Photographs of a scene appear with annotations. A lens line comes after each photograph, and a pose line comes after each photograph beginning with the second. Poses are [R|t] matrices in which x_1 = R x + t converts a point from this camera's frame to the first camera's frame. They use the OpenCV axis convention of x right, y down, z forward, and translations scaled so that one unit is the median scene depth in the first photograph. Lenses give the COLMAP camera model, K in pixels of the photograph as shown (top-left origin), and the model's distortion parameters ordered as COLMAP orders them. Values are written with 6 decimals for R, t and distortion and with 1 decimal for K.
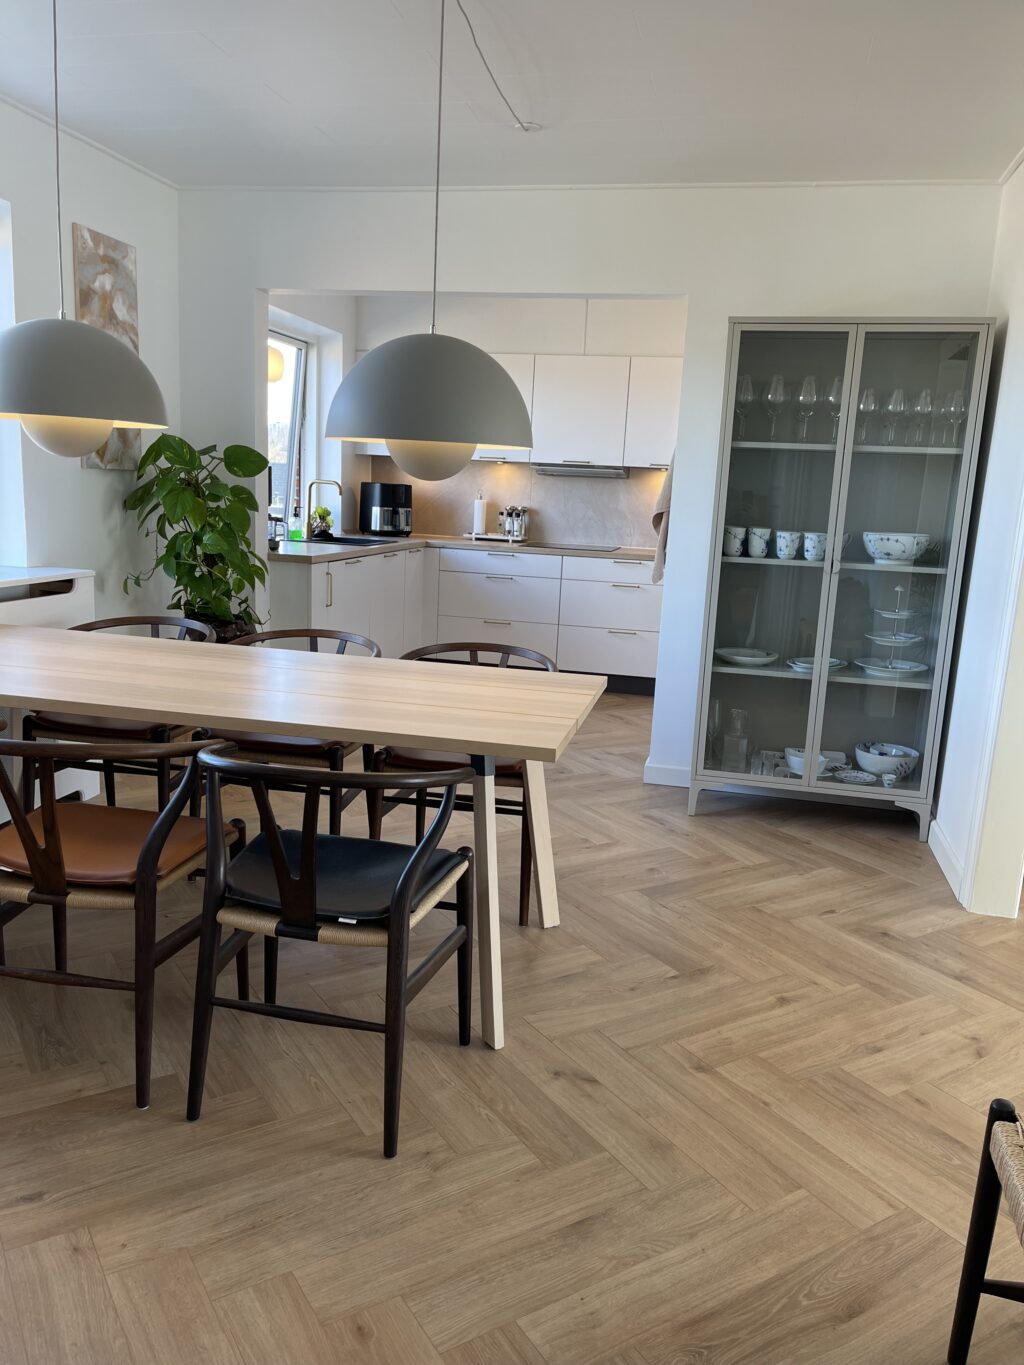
lens RADIAL K [[1023.5, 0, 512.0], [0, 1023.5, 682.5], [0, 0, 1]] dist [0.051945, -0.052083]
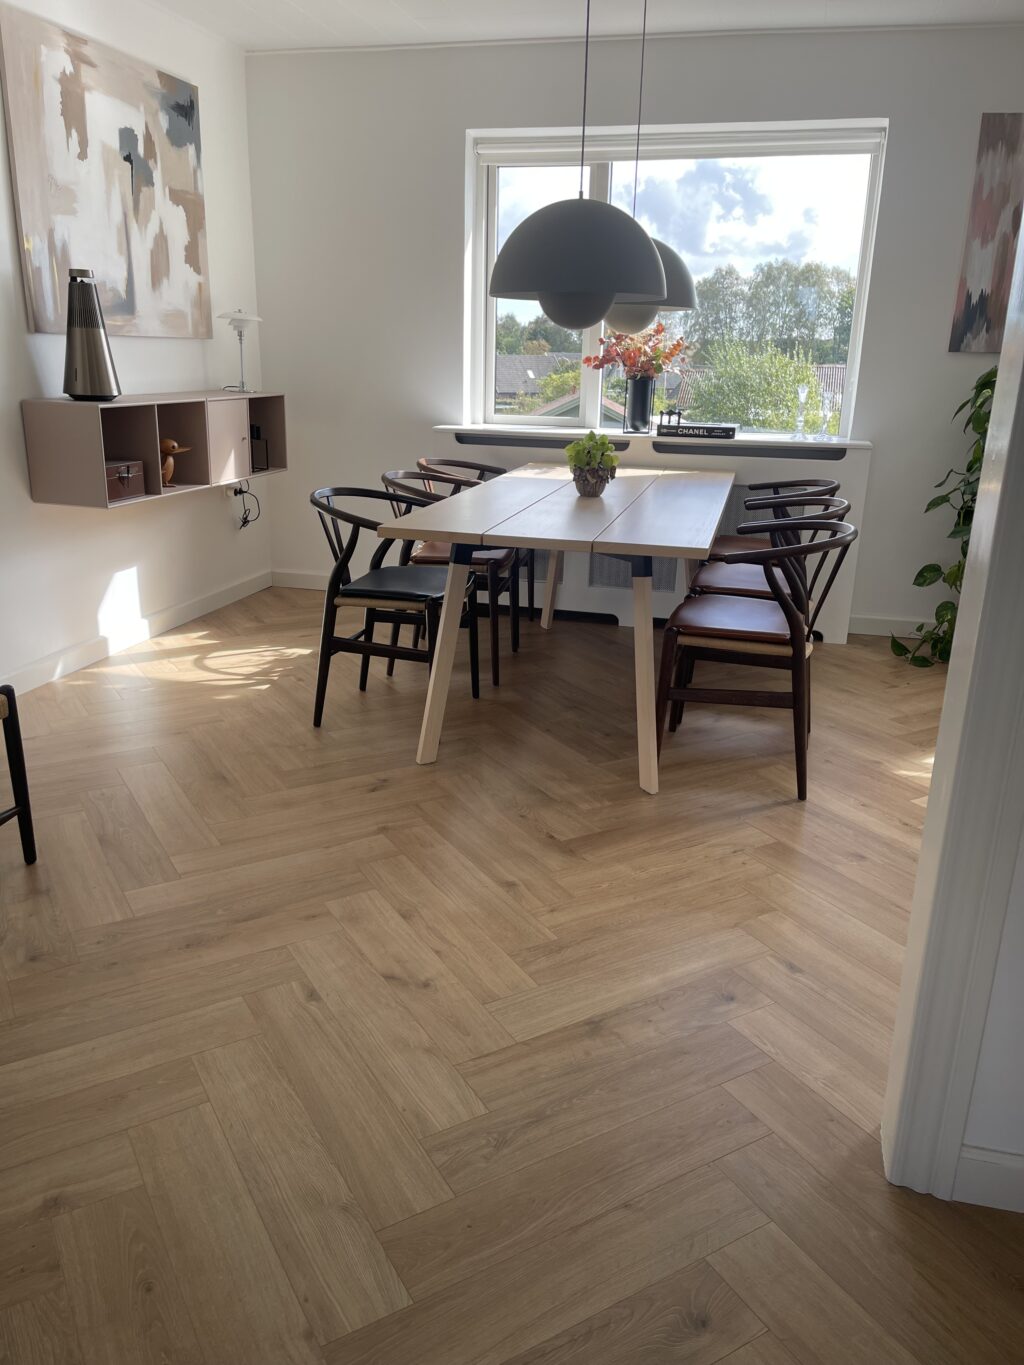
lens RADIAL K [[1023.5, 0, 512.0], [0, 1023.5, 682.5], [0, 0, 1]] dist [0.051945, -0.052083]
pose [[-0.037118, 0.256971, -0.965706, 1.120716], [-0.198135, 0.945294, 0.259155, -0.105825], [0.979472, 0.200959, 0.015828, 0.959647]]
